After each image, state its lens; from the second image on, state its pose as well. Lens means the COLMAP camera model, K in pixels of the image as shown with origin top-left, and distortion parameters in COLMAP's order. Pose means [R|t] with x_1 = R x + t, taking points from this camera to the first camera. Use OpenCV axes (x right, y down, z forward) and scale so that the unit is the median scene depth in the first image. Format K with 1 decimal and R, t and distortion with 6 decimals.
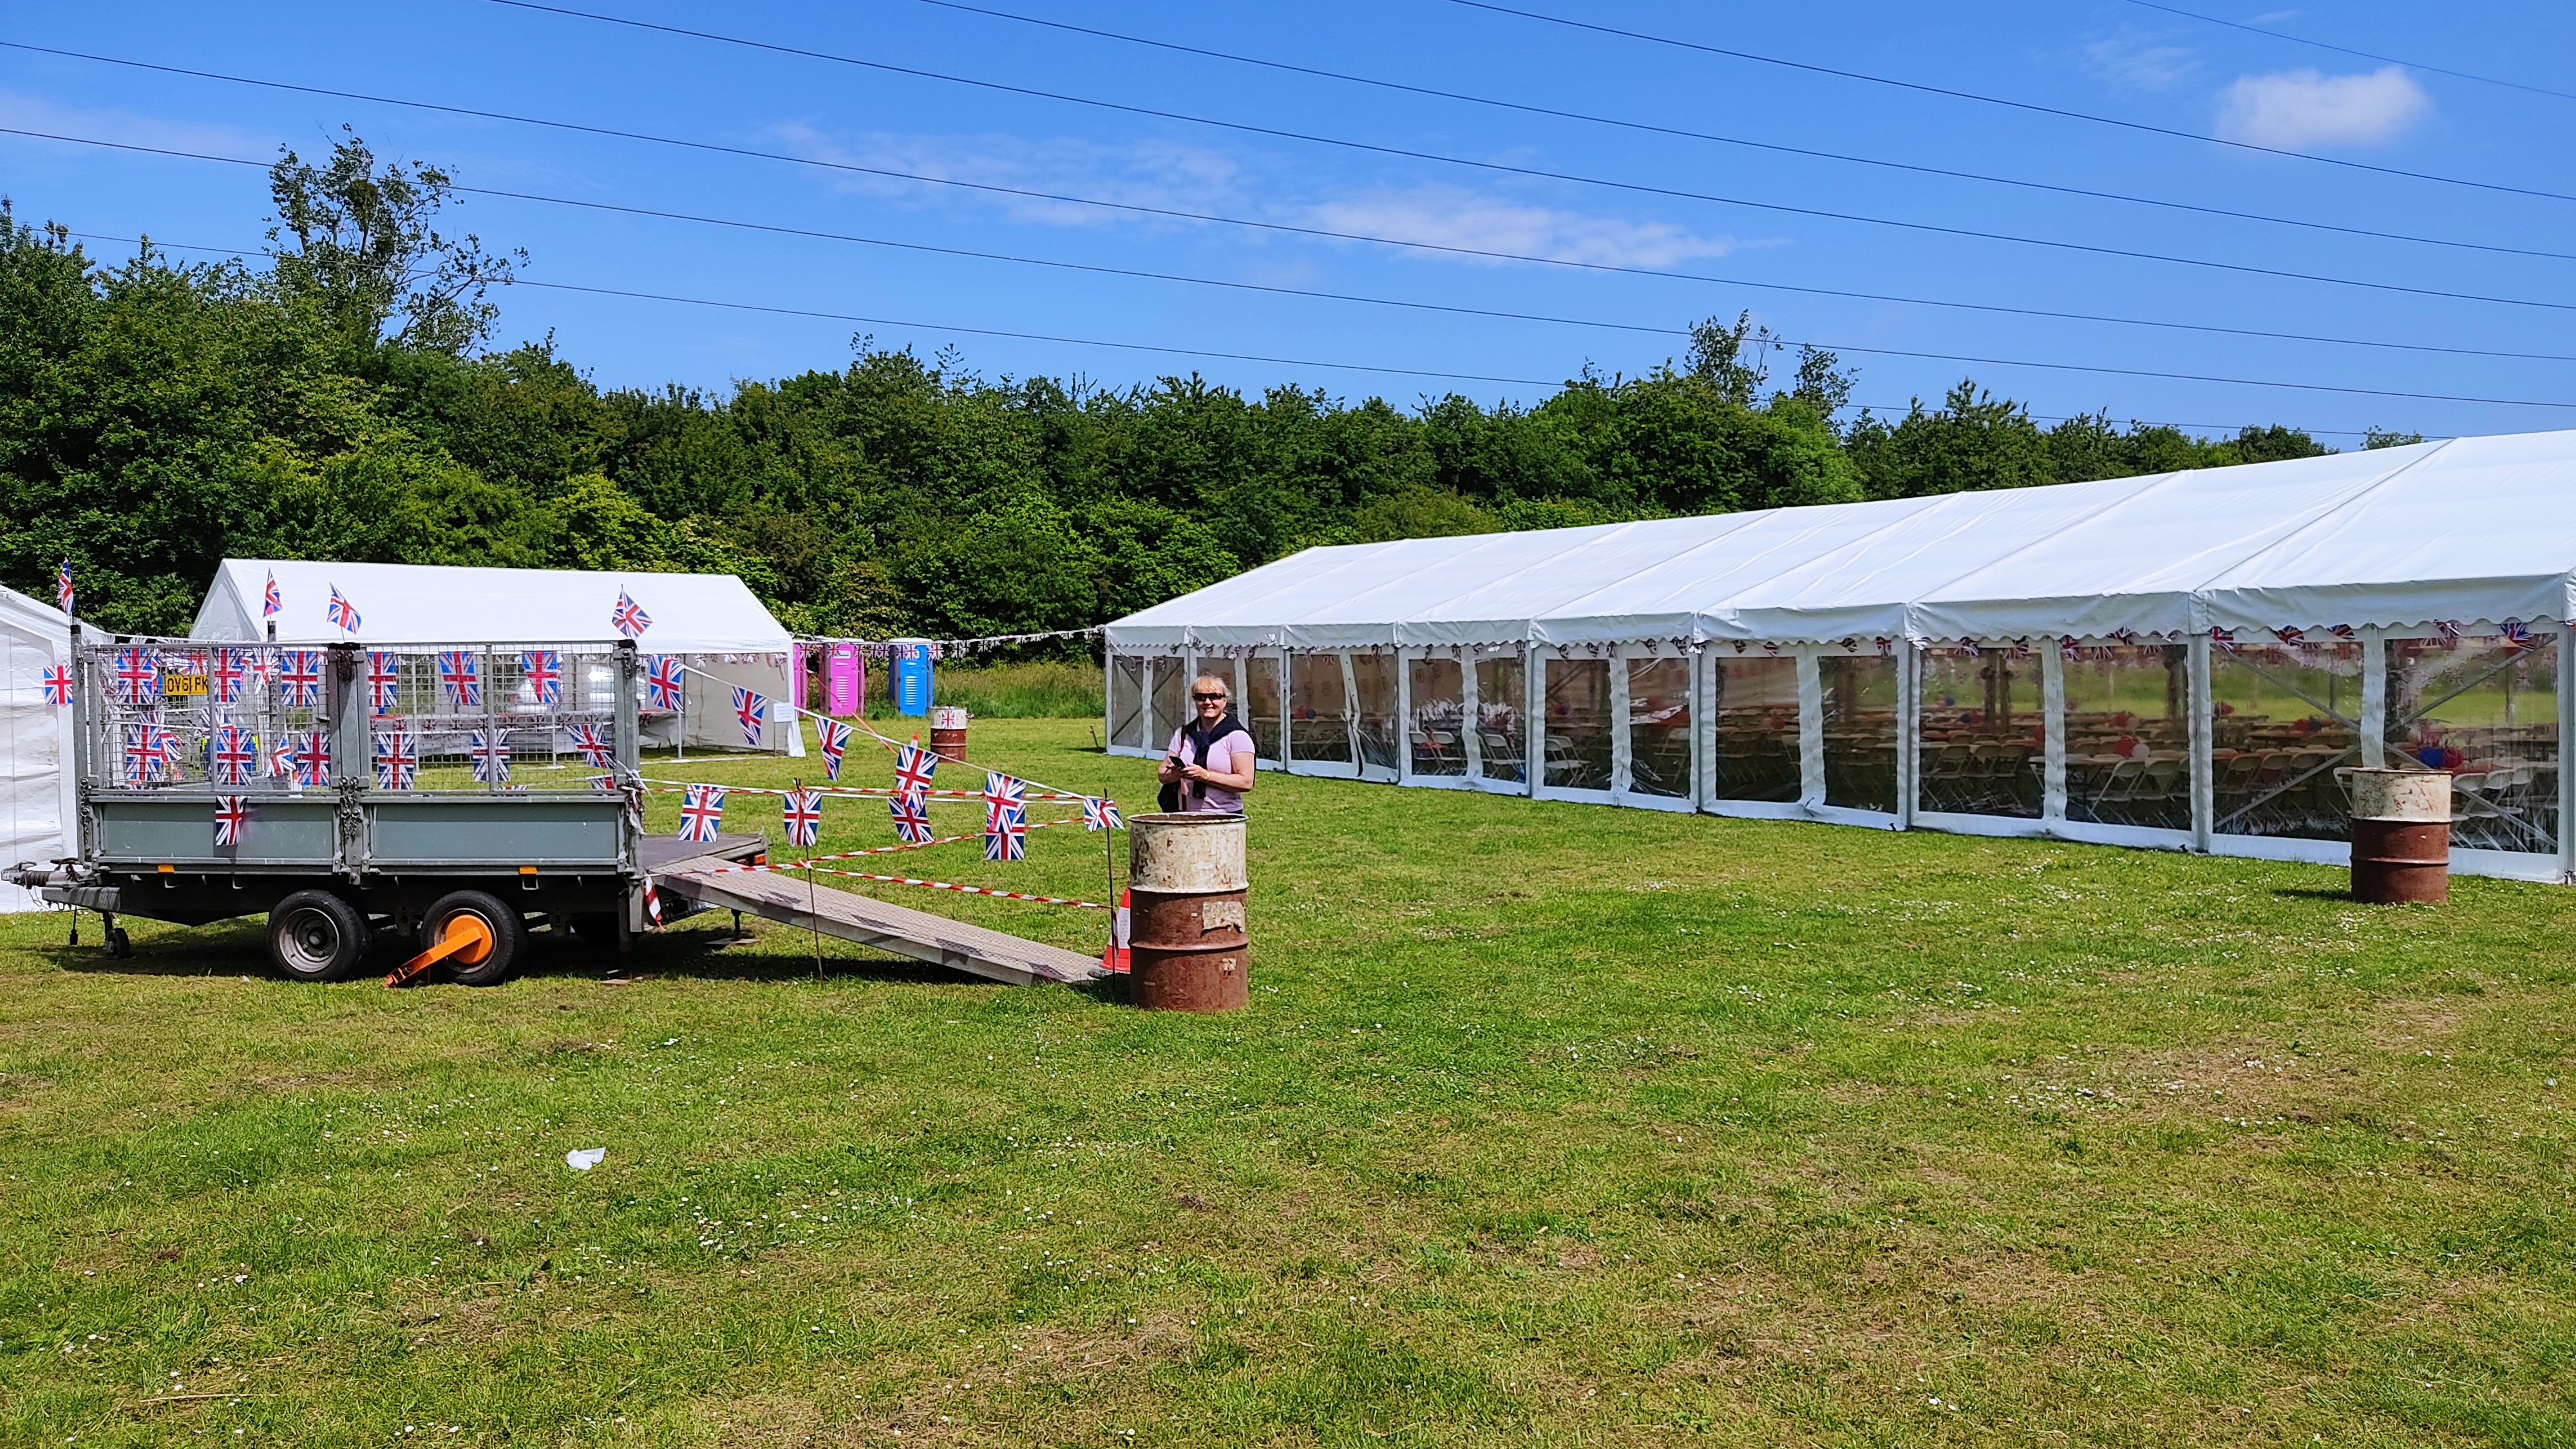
lens RADIAL K [[1960.6, 0, 1308.8], [0, 1960.6, 739.1], [0, 0, 1]] dist [0.079955, -0.170715]
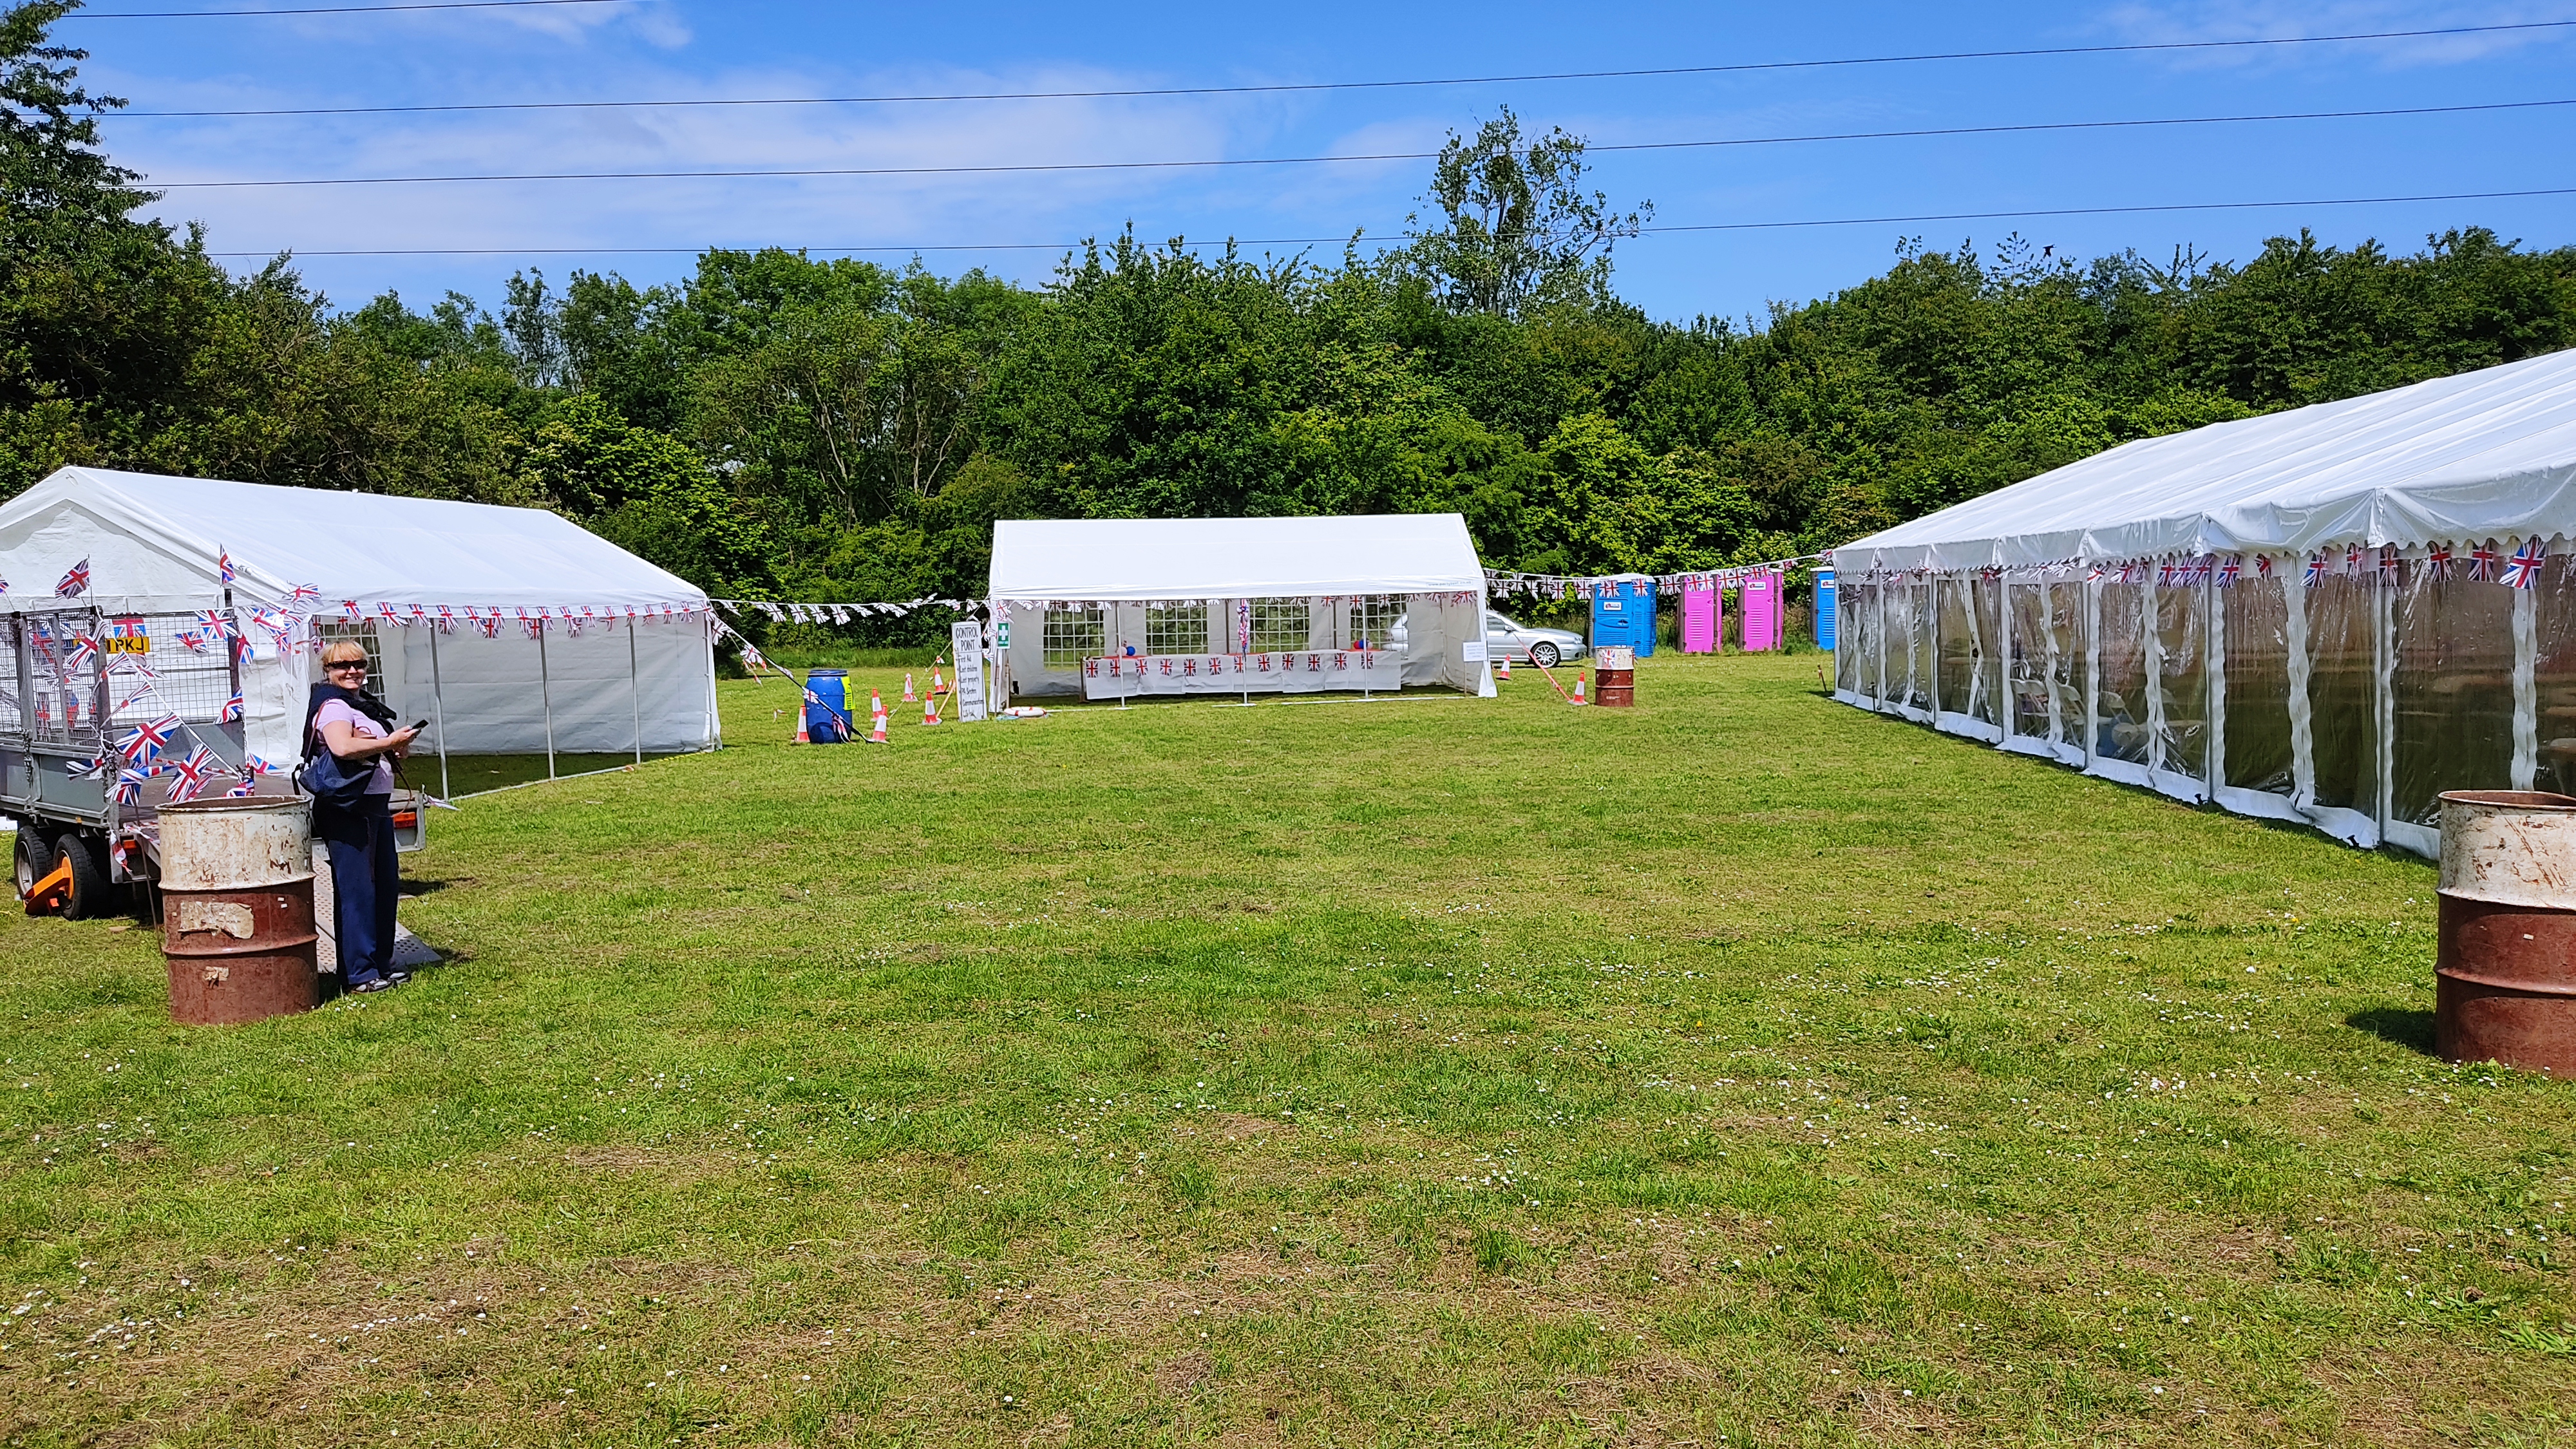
lens RADIAL K [[1953.3, 0, 1288.0], [0, 1953.3, 724.5], [0, 0, 1]] dist [0.073795, -0.057616]
pose [[0.796033, 0.020527, -0.604905, 0.135495], [-0.002147, 0.999514, 0.031092, -0.004156], [0.605249, -0.023451, 0.795691, 0.090256]]
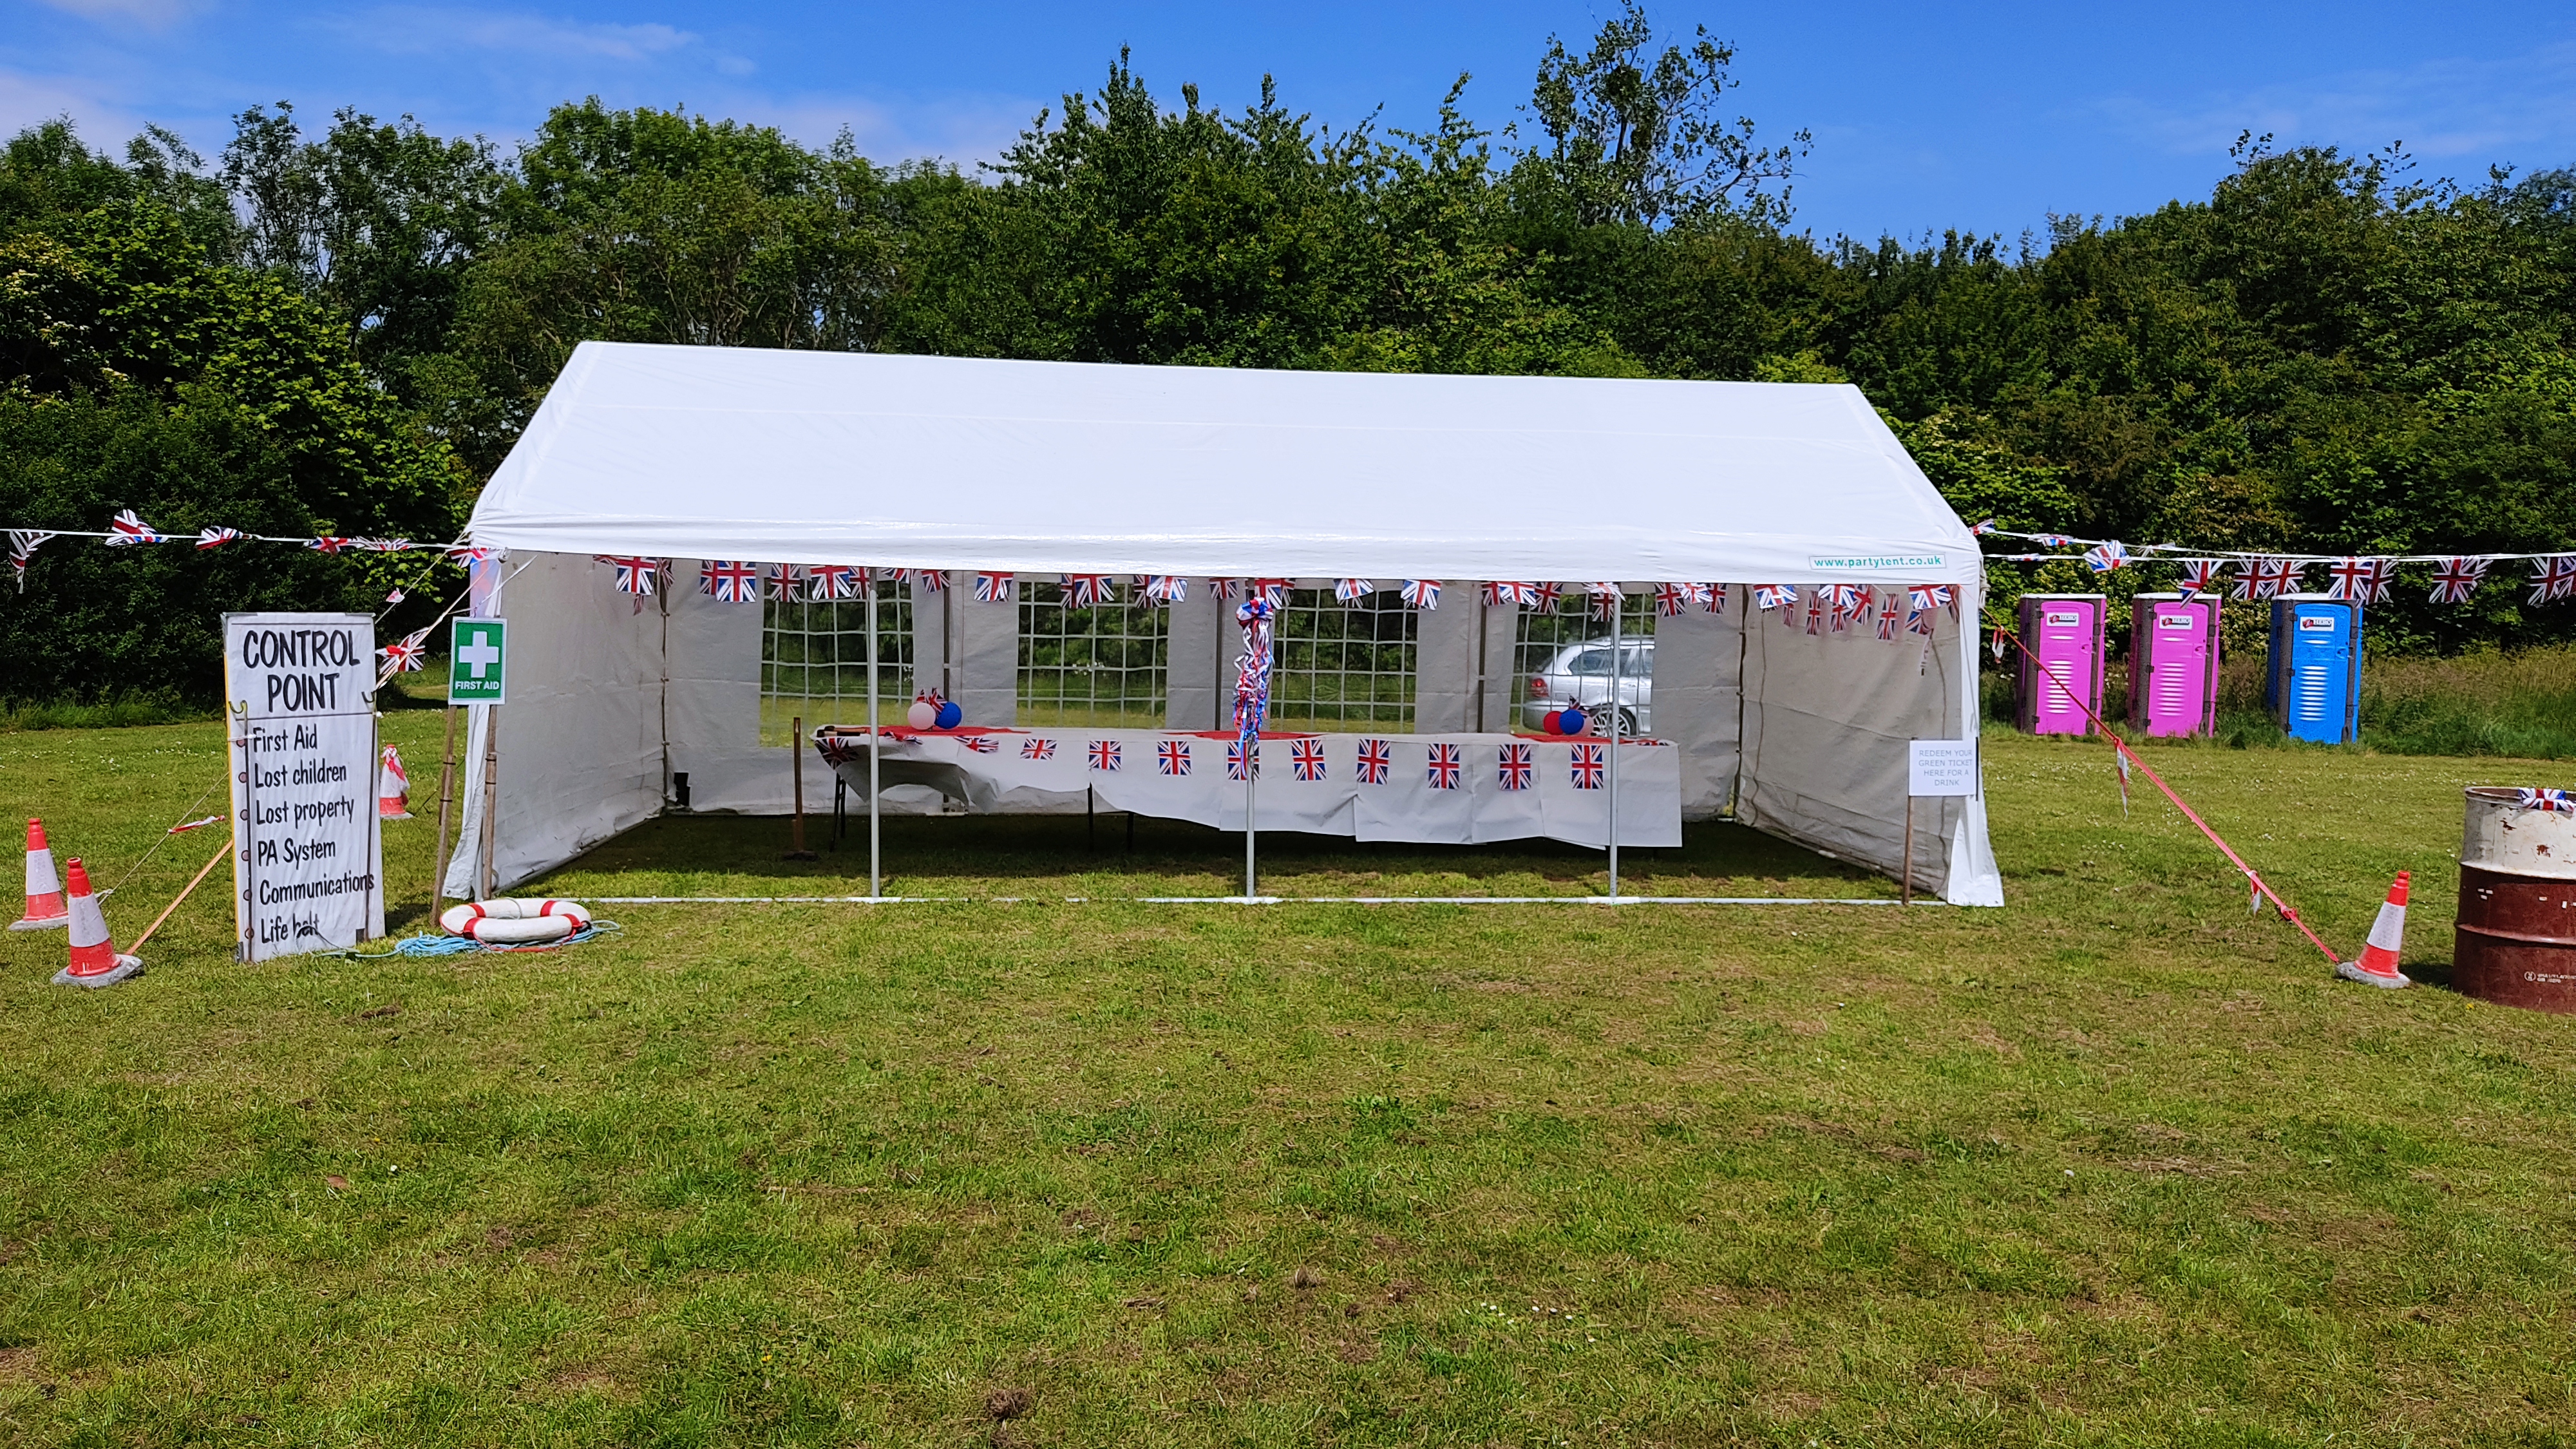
lens RADIAL K [[1960.6, 0, 1308.8], [0, 1960.6, 739.1], [0, 0, 1]] dist [0.079955, -0.170715]
pose [[0.793514, 0.051639, -0.606357, -0.081921], [-0.045119, 0.998643, 0.026002, -0.012310], [0.606877, 0.006725, 0.794767, 0.365071]]
